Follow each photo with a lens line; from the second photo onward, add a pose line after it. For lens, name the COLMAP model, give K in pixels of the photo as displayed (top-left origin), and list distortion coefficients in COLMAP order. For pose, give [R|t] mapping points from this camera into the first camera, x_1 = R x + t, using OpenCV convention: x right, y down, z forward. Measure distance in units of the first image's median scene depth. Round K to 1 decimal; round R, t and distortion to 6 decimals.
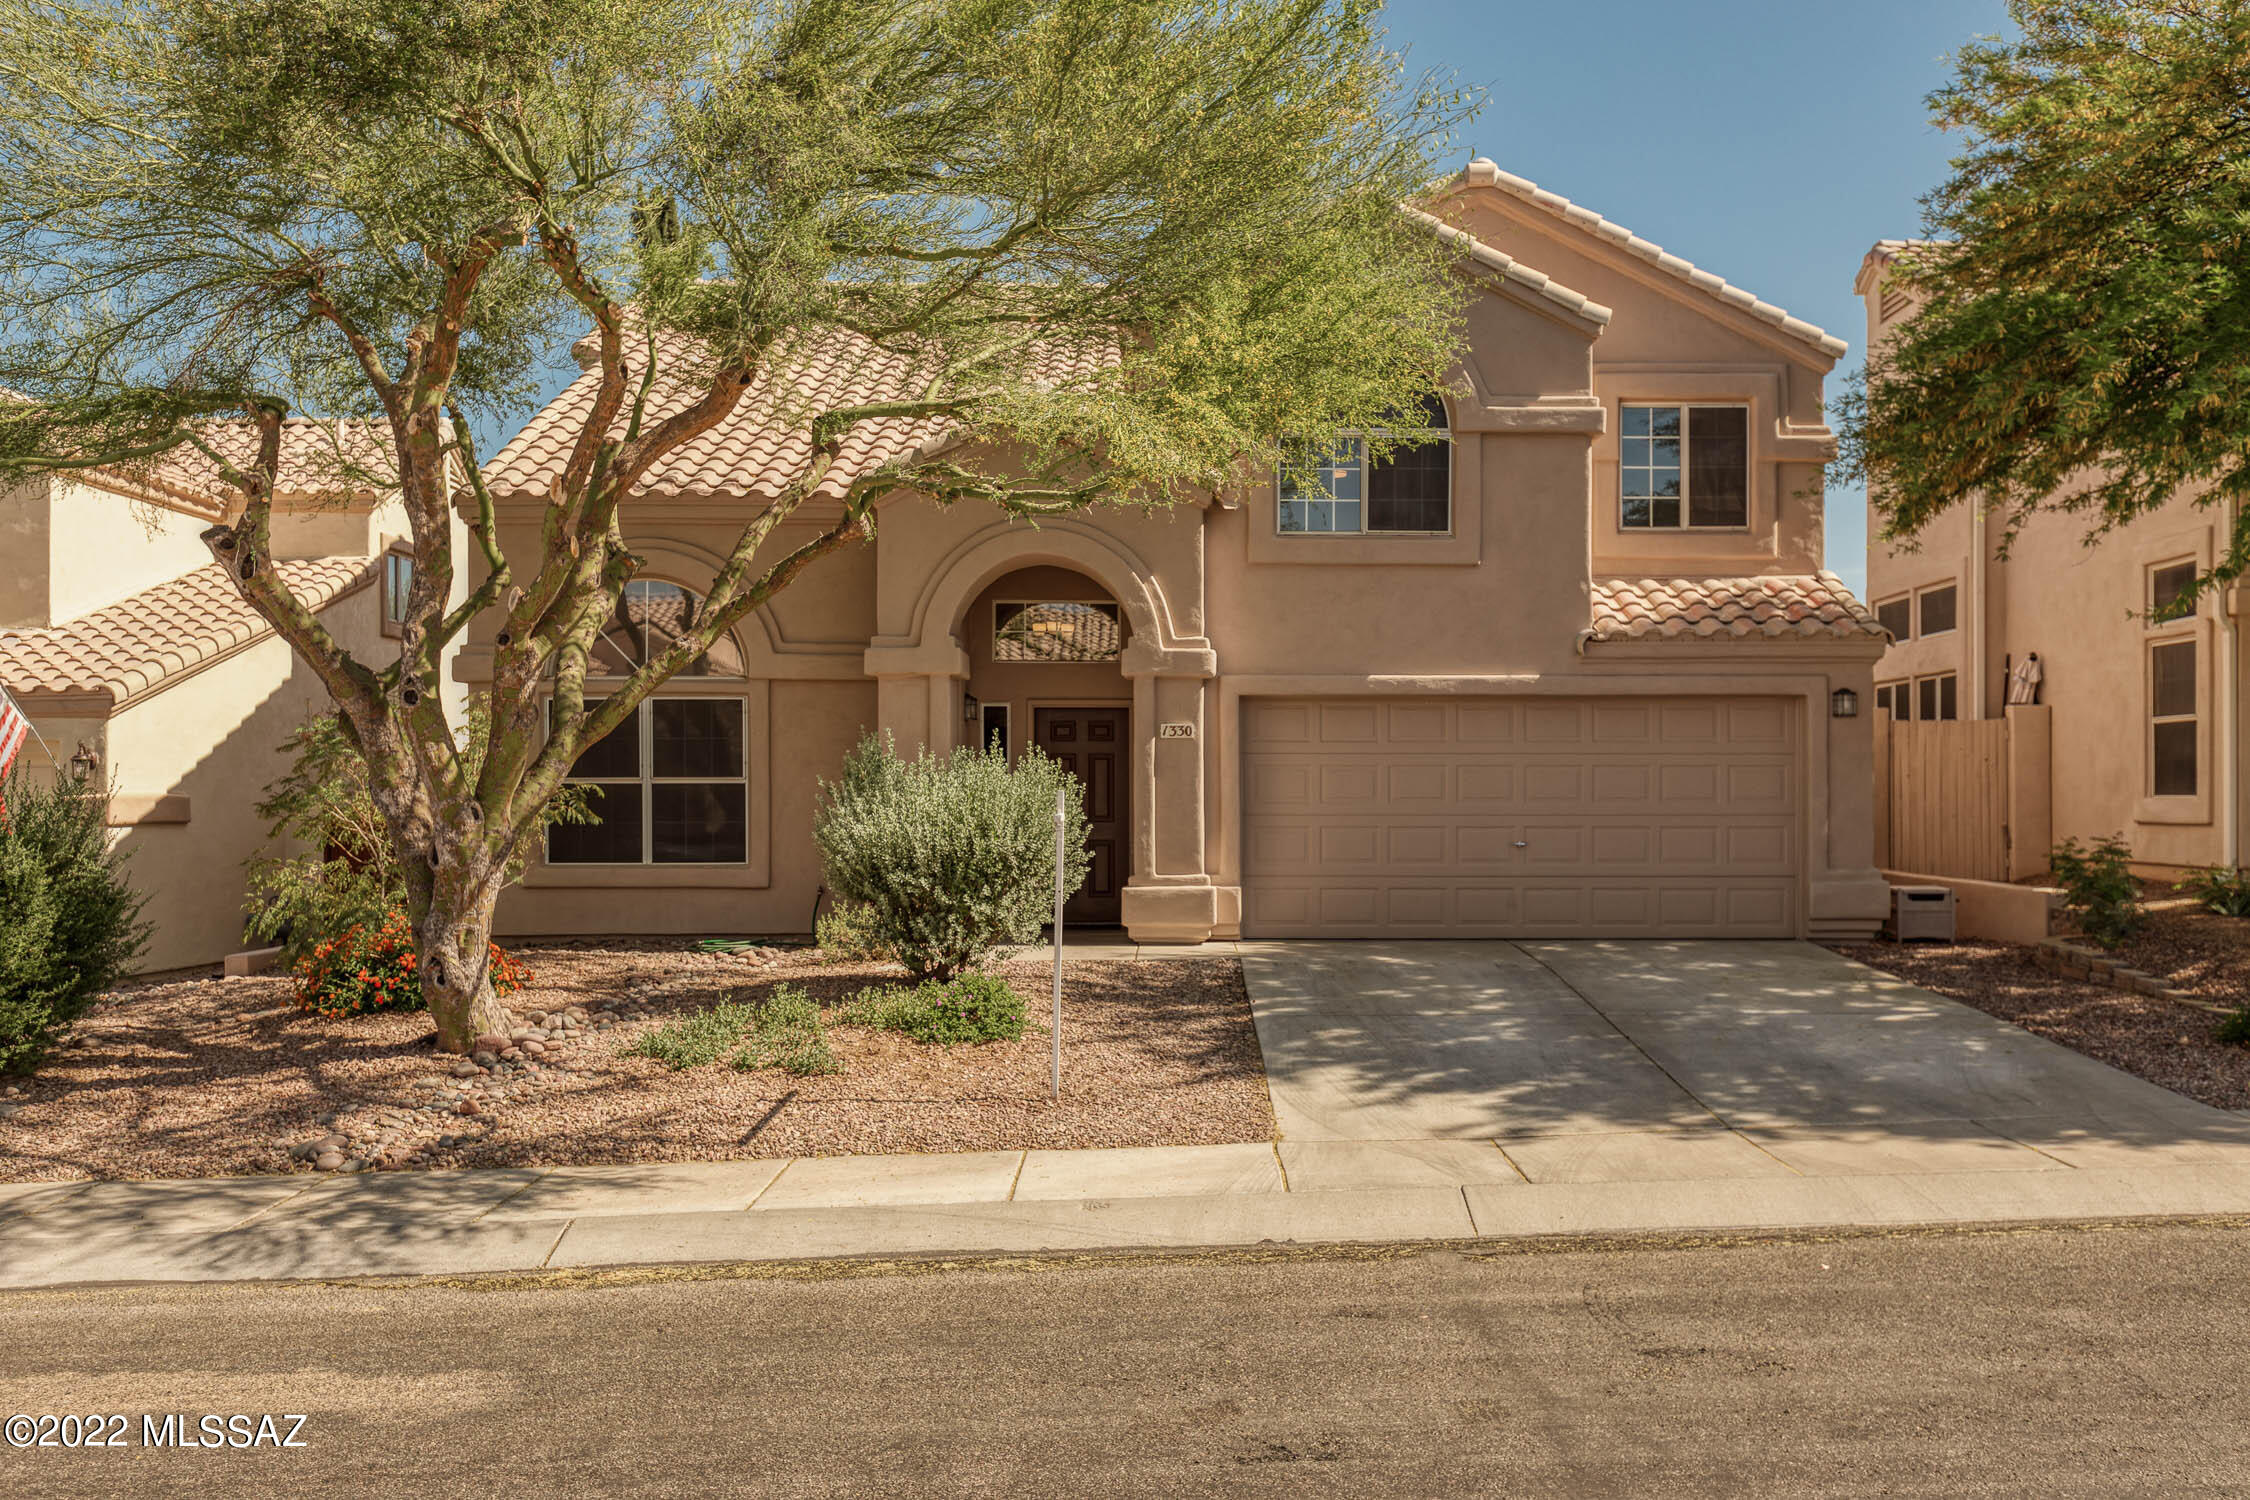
lens RADIAL K [[1940.9, 0, 1124.9], [0, 1940.9, 756.9], [0, 0, 1]] dist [-0.000686, 0.002043]
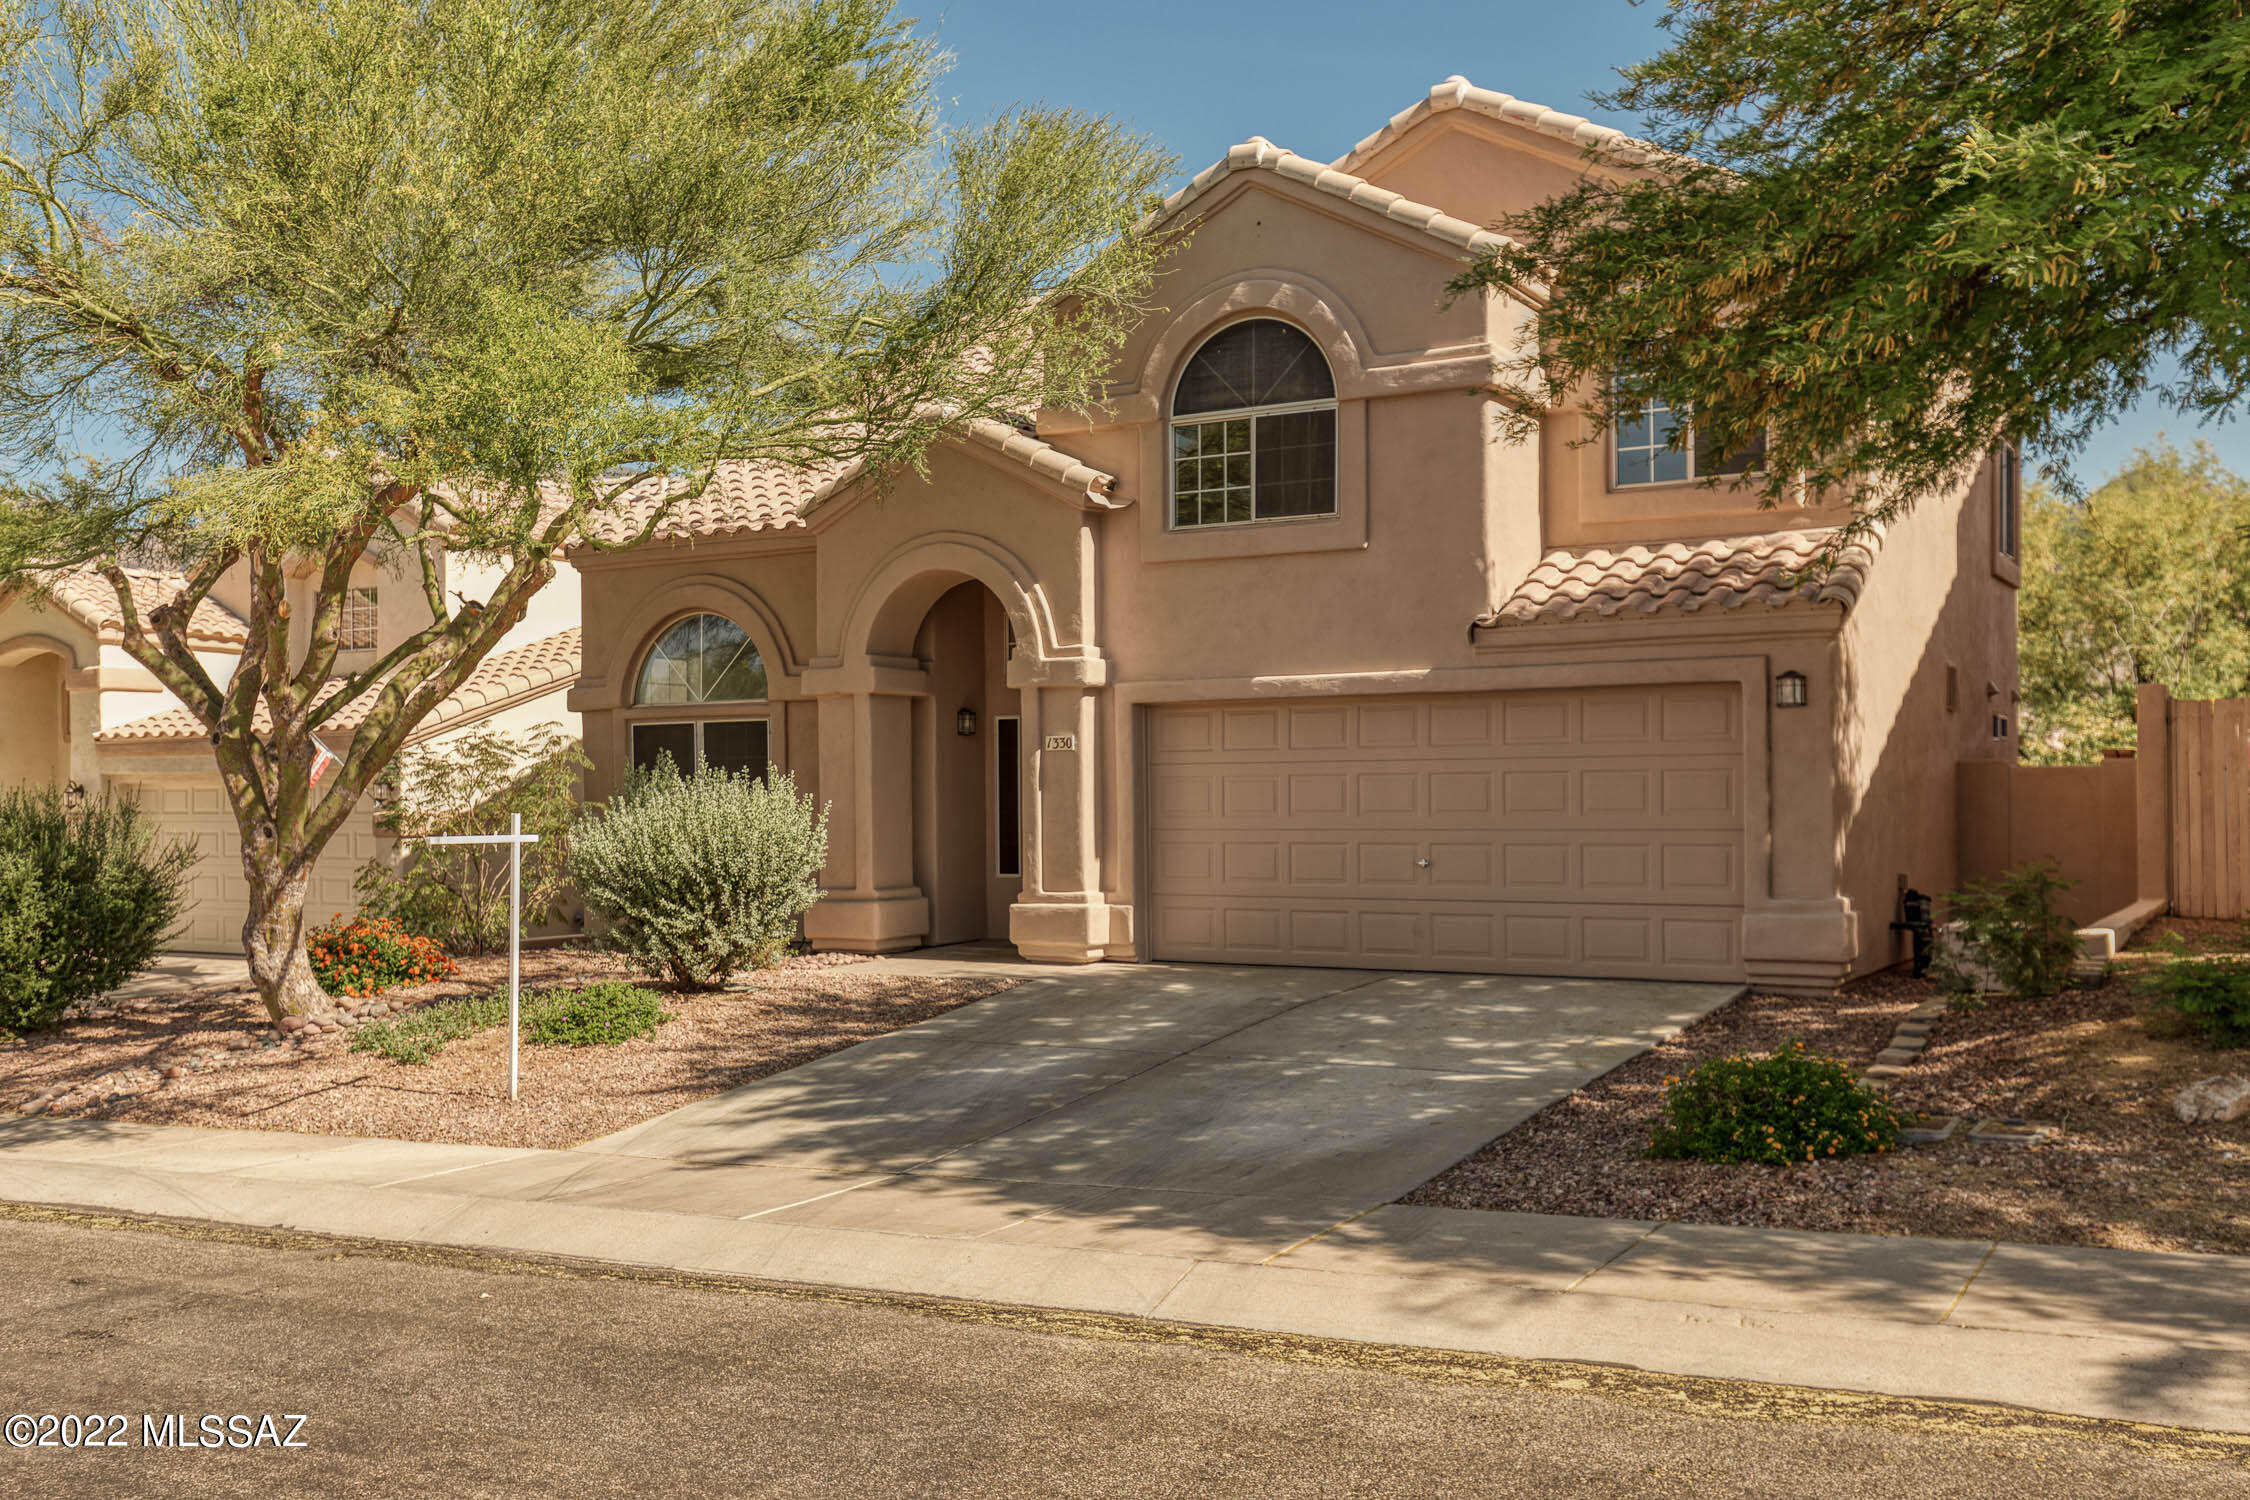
lens RADIAL K [[2166.6, 0, 1124.8], [0, 2166.6, 749.1], [0, 0, 1]] dist [0.007898, 0.000000]
pose [[0.850450, -0.019696, -0.525687, 0.609972], [0.019056, 0.999796, -0.006632, -0.002547], [0.525711, -0.004377, 0.850652, 0.099014]]
